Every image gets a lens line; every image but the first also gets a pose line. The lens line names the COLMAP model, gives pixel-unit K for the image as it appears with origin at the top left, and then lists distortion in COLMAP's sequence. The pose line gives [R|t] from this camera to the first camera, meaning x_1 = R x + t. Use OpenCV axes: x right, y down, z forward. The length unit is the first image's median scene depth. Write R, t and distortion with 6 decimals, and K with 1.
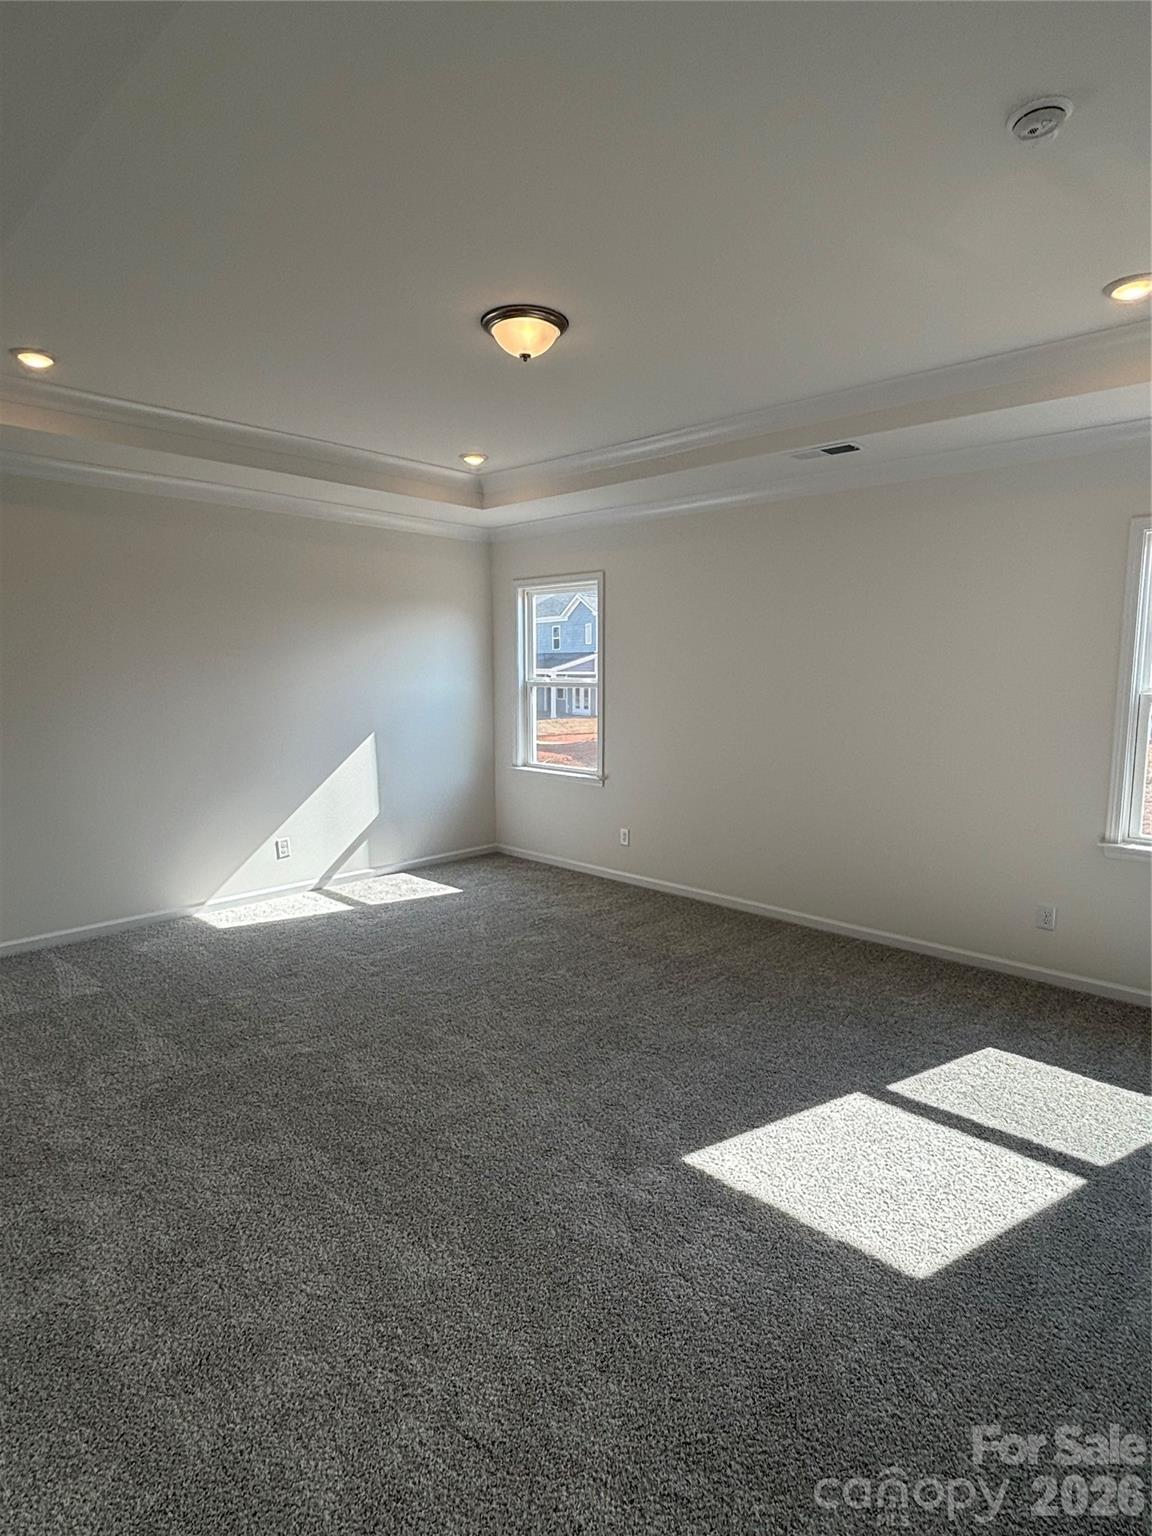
lens RADIAL K [[818.0, 0, 586.1], [0, 818.0, 767.6], [0, 0, 1]] dist [0.008760, -0.007646]
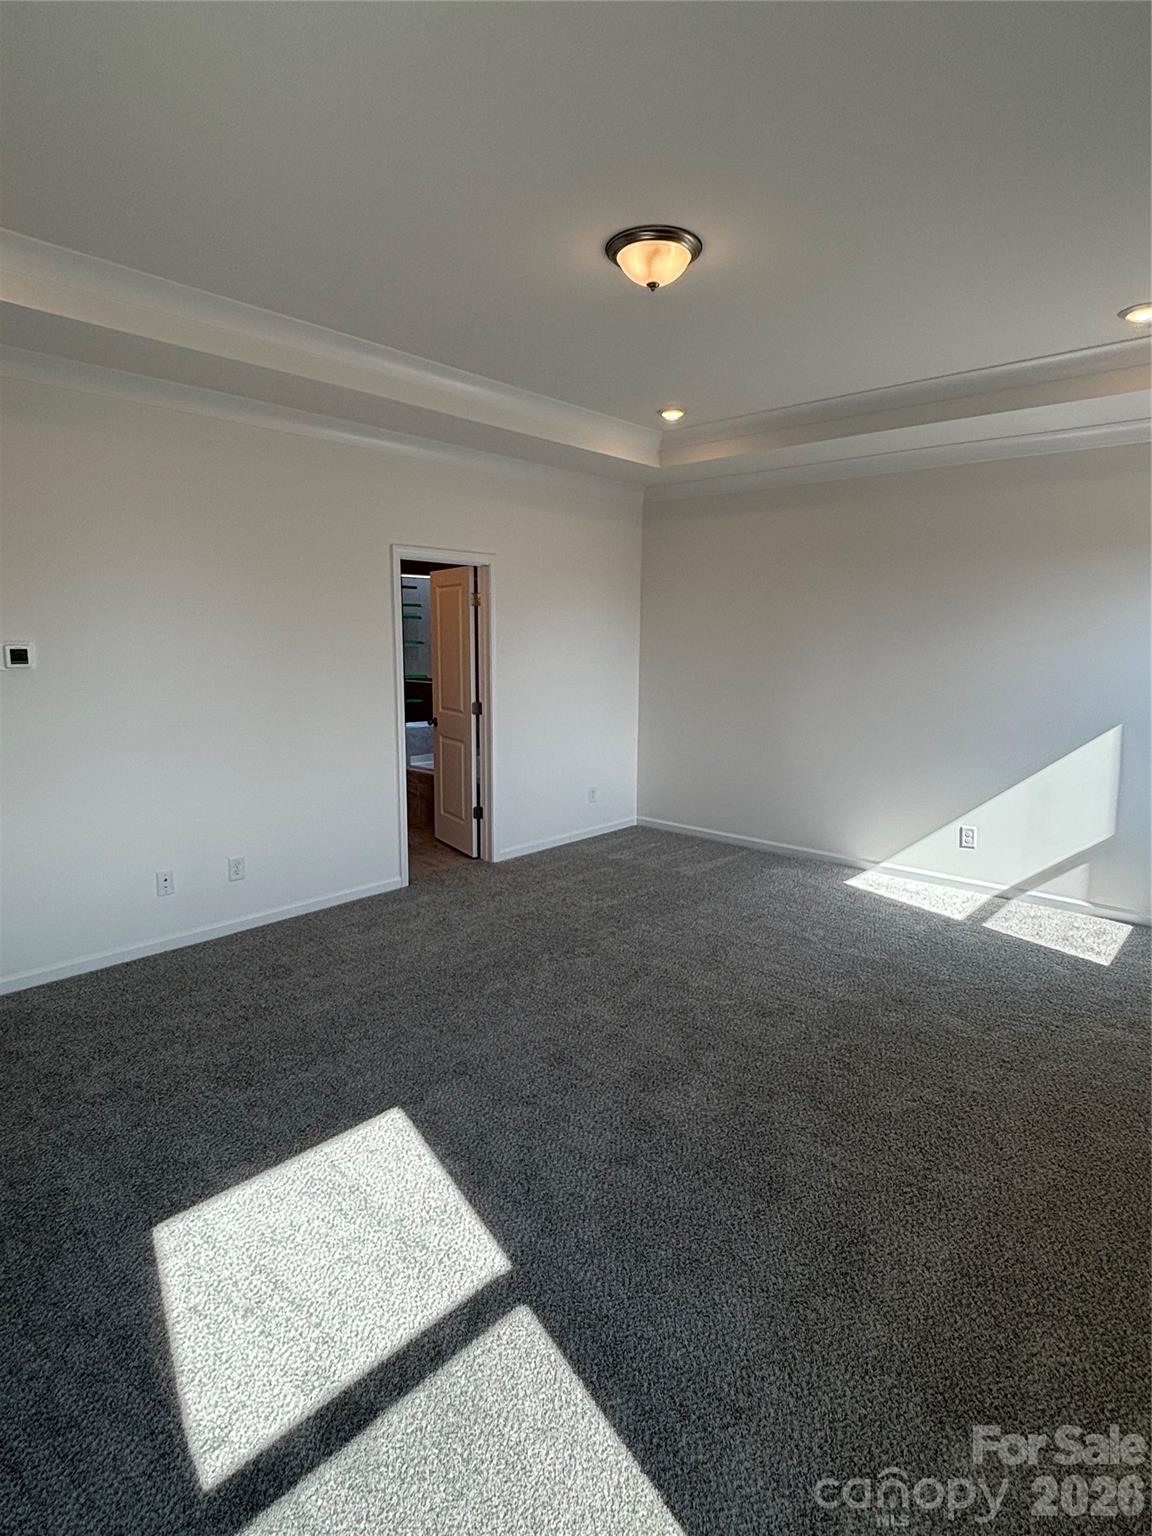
lens RADIAL K [[818.0, 0, 585.5], [0, 818.0, 766.6], [0, 0, 1]] dist [0.008760, -0.007646]
pose [[0.033415, 0.157592, -0.986939, 0.512272], [-0.132626, 0.979456, 0.151907, -0.061657], [0.990603, 0.125818, 0.053630, 0.537578]]
